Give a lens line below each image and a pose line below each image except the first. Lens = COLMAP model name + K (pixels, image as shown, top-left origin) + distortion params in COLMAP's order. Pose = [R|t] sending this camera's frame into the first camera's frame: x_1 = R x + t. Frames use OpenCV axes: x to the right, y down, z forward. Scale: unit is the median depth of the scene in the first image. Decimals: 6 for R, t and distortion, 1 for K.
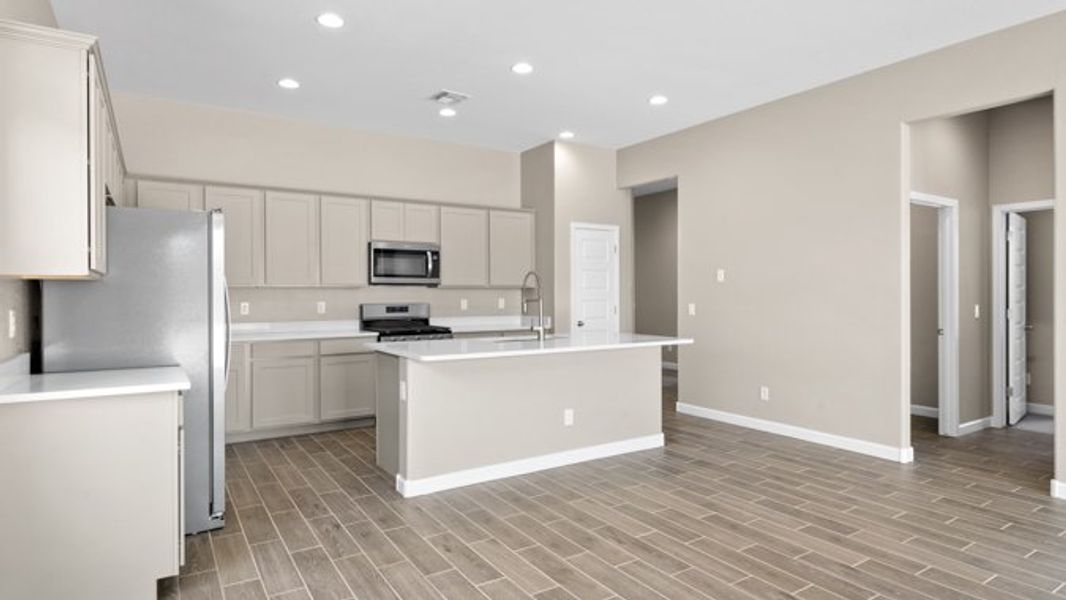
lens RADIAL K [[591.5, 0, 534.6], [0, 591.5, 292.9], [0, 0, 1]] dist [0.001644, 0.000356]
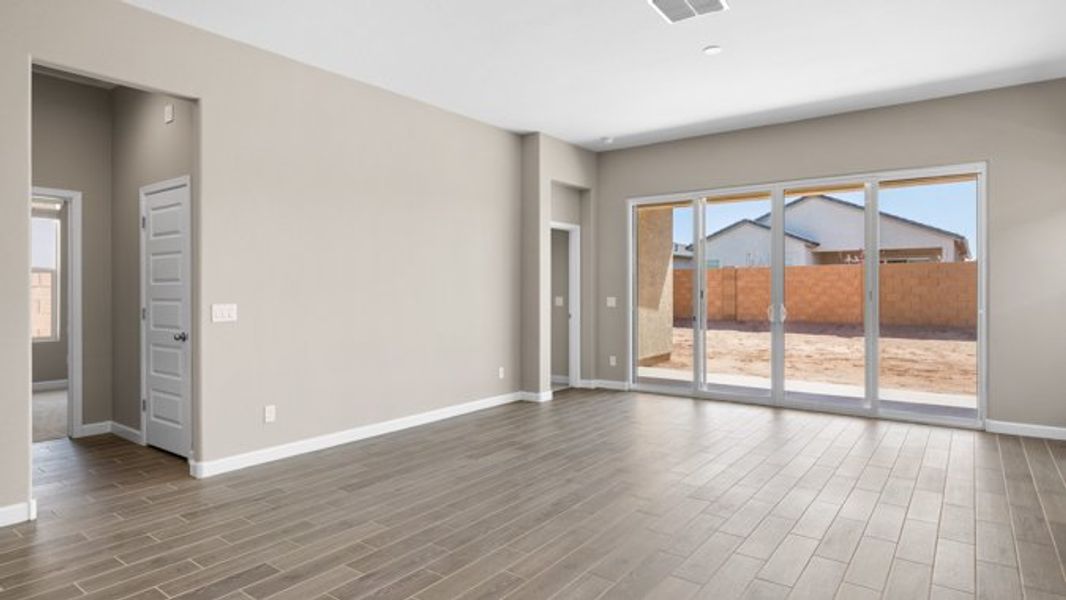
lens RADIAL K [[585.1, 0, 528.1], [0, 585.1, 297.9], [0, 0, 1]] dist [-0.003453, -0.001422]
pose [[-0.347959, -0.007563, 0.937479, -0.317178], [-0.000756, 0.999969, 0.007787, 0.005437], [-0.937509, 0.002001, -0.347954, 0.782946]]
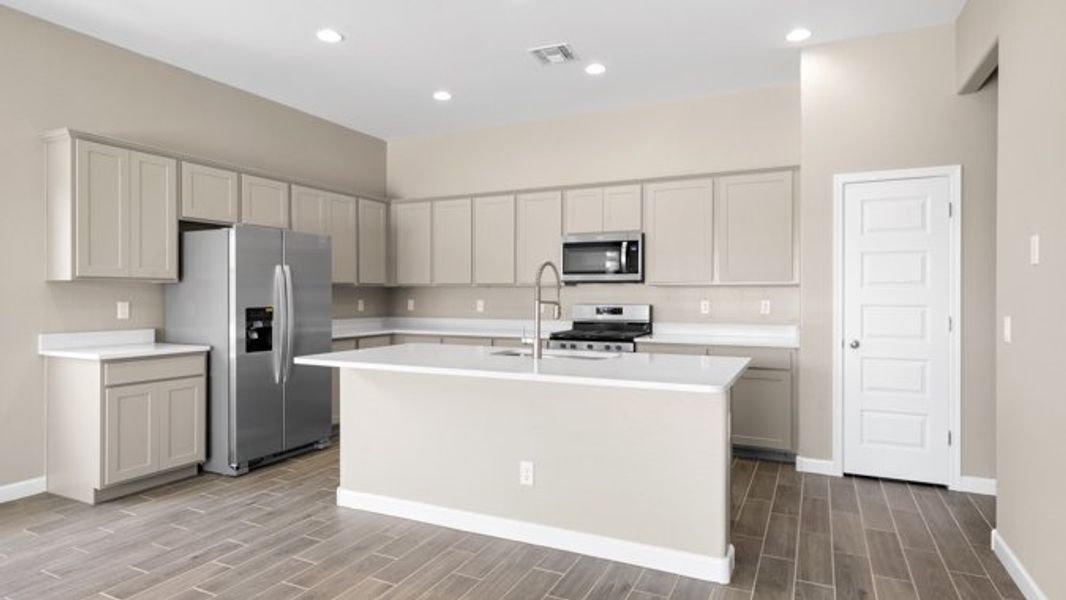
lens RADIAL K [[585.1, 0, 528.1], [0, 585.1, 297.9], [0, 0, 1]] dist [-0.003453, -0.001422]
pose [[0.516856, 0.008883, -0.856026, 0.739479], [0.001192, 0.999938, 0.011097, -0.001240], [0.856071, -0.006756, 0.516813, 0.756675]]
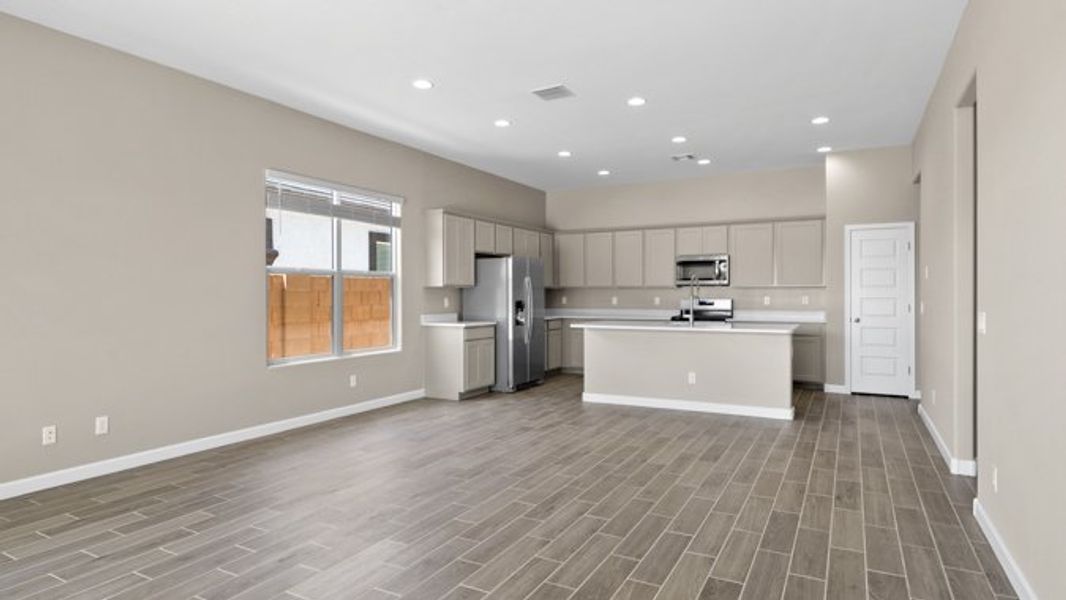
lens RADIAL K [[582.0, 0, 527.7], [0, 582.0, 294.9], [0, 0, 1]] dist [0.000902, -0.000324]
pose [[0.476931, 0.003953, -0.878932, 1.291406], [0.004756, 0.999964, 0.007078, -0.005058], [0.878928, -0.007556, 0.476895, -0.032590]]
